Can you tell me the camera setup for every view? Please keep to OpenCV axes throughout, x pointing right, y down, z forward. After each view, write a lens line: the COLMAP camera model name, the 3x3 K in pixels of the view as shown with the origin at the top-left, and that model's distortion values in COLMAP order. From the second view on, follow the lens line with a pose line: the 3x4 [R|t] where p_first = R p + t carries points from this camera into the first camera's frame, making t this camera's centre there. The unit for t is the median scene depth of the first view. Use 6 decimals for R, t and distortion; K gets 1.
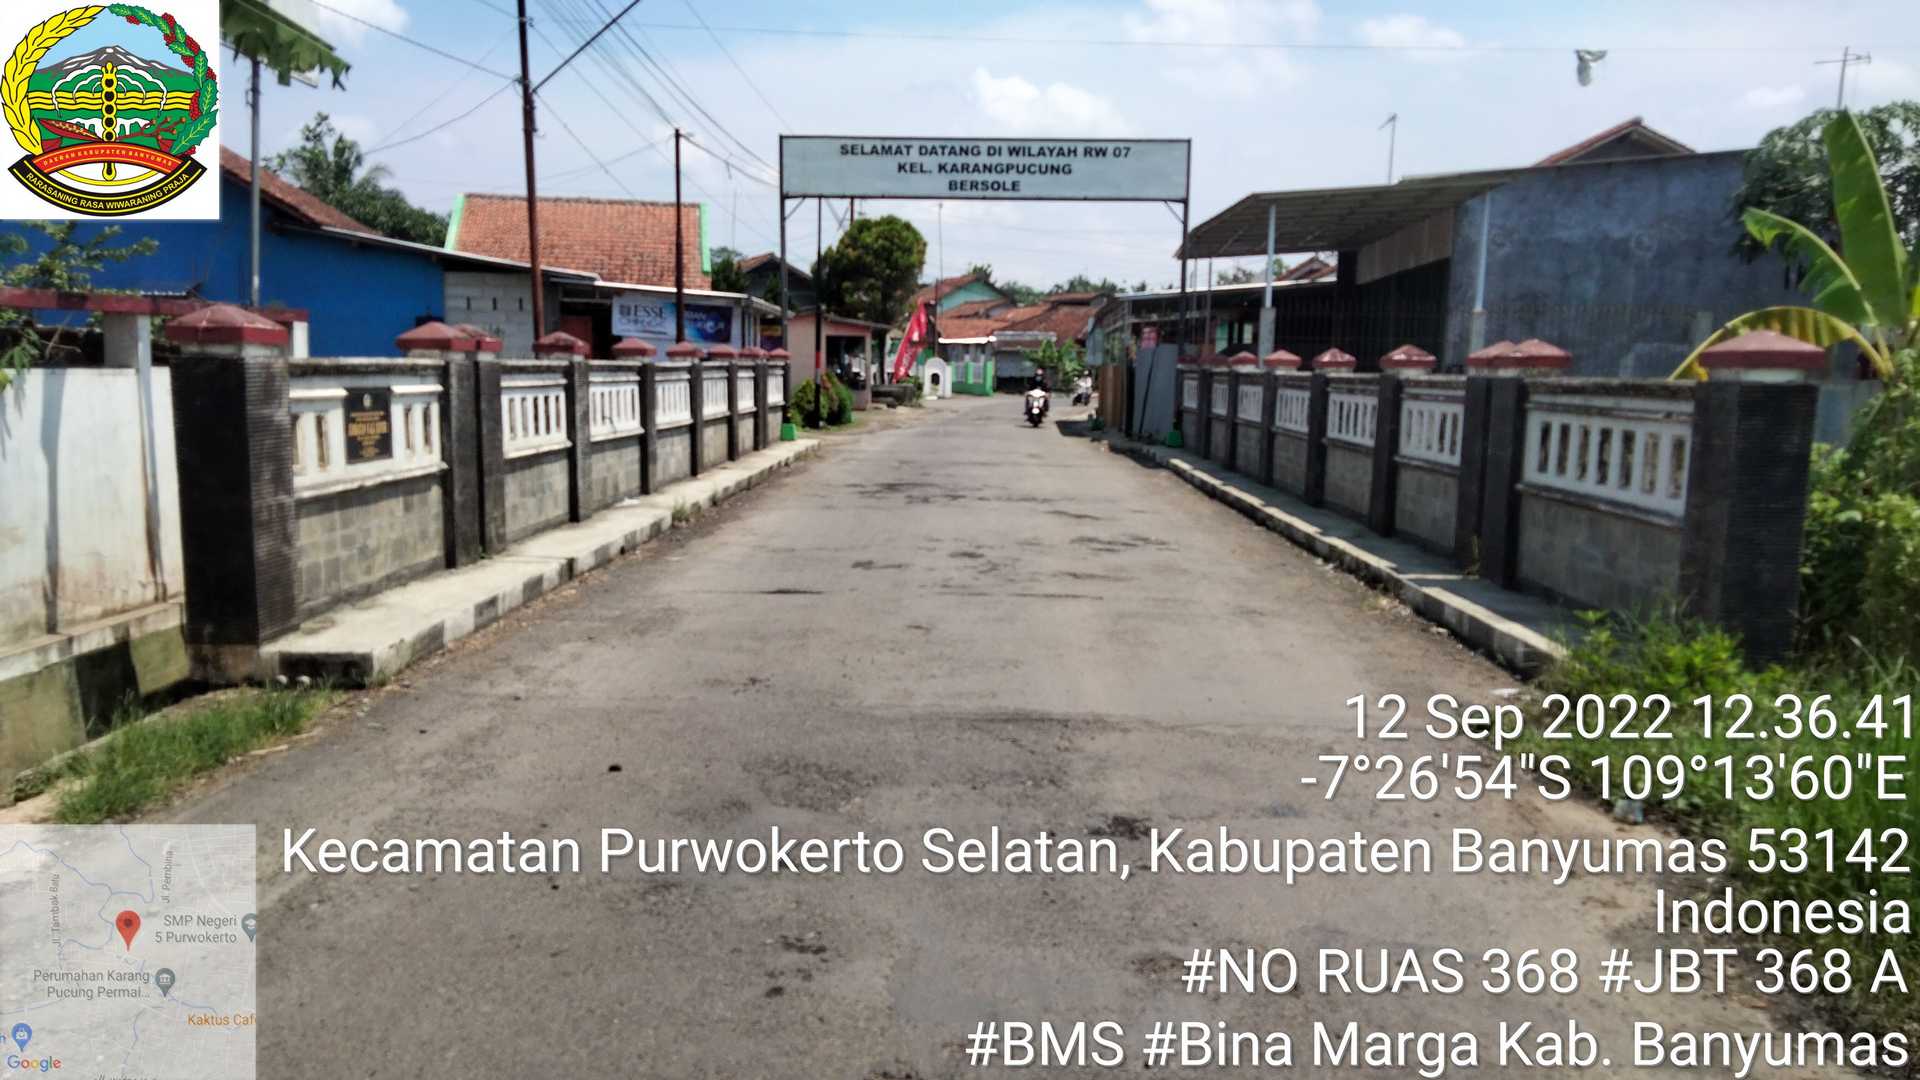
lens RADIAL K [[1398.7, 0, 960.0], [0, 1398.7, 540.0], [0, 0, 1]] dist [0.080919, -0.070300]
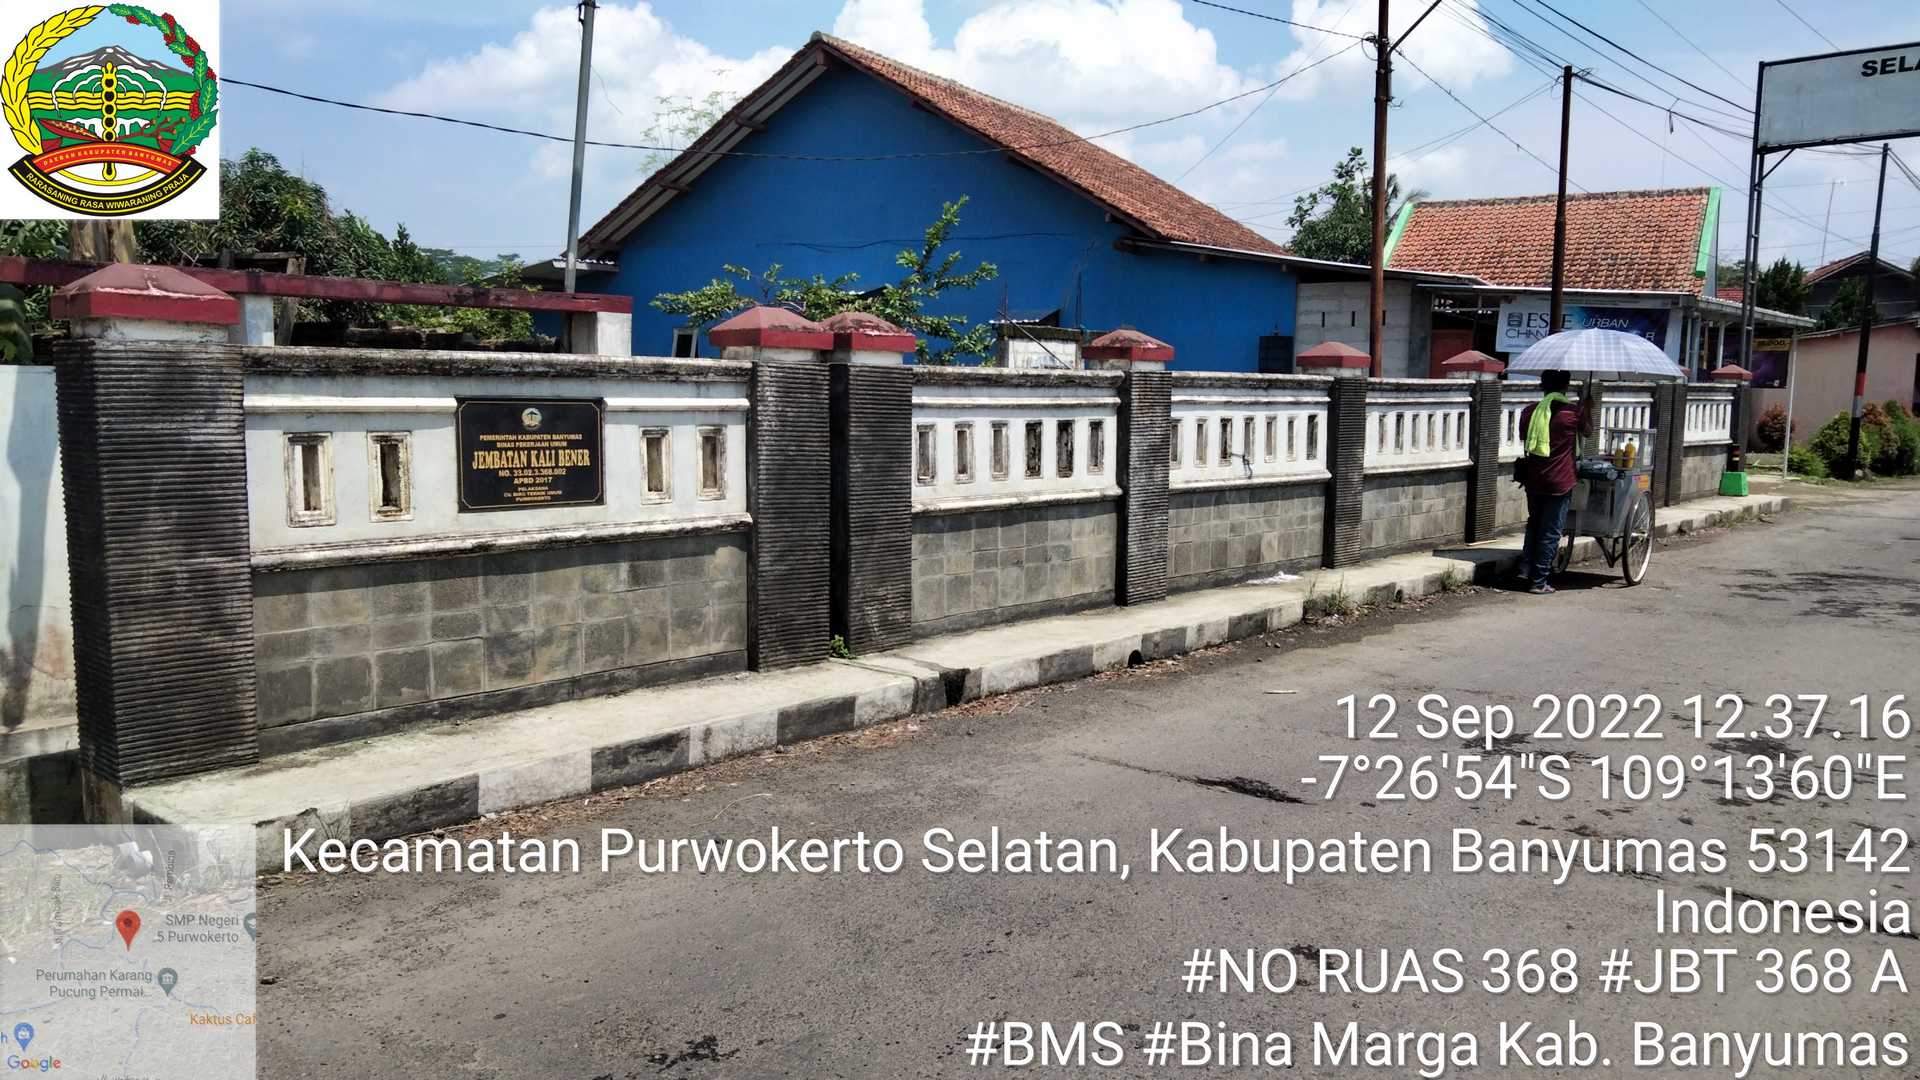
lens RADIAL K [[1398.7, 0, 960.0], [0, 1398.7, 540.0], [0, 0, 1]] dist [0.080919, -0.070300]
pose [[0.749563, 0.071199, -0.658093, 0.102813], [-0.087115, 0.996162, 0.008551, -0.038232], [0.656175, 0.050921, 0.752888, 0.380266]]
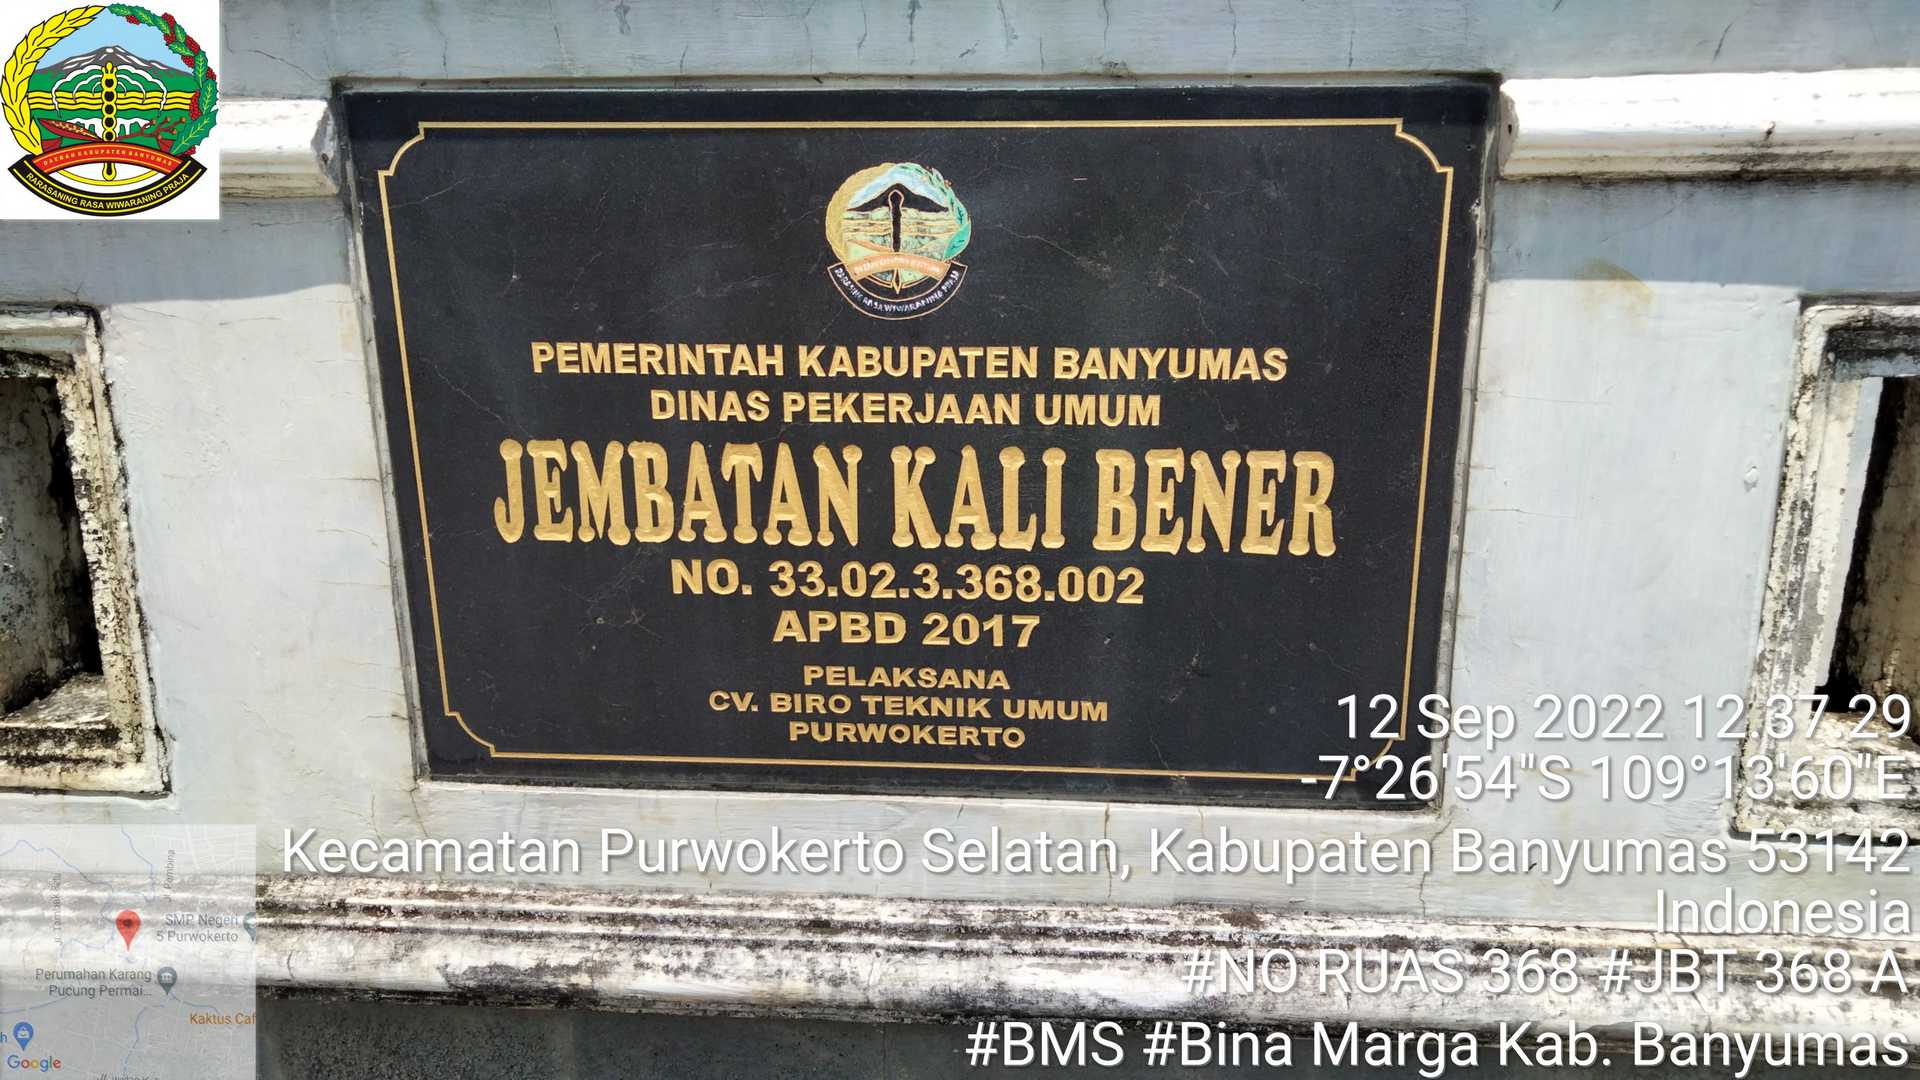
lens RADIAL K [[1398.7, 0, 960.0], [0, 1398.7, 540.0], [0, 0, 1]] dist [0.080919, -0.070300]
pose [[-0.083594, 0.262575, -0.961284, -0.189703], [-0.118814, 0.955153, 0.271232, -0.062370], [0.989391, 0.136887, -0.048648, 0.603963]]
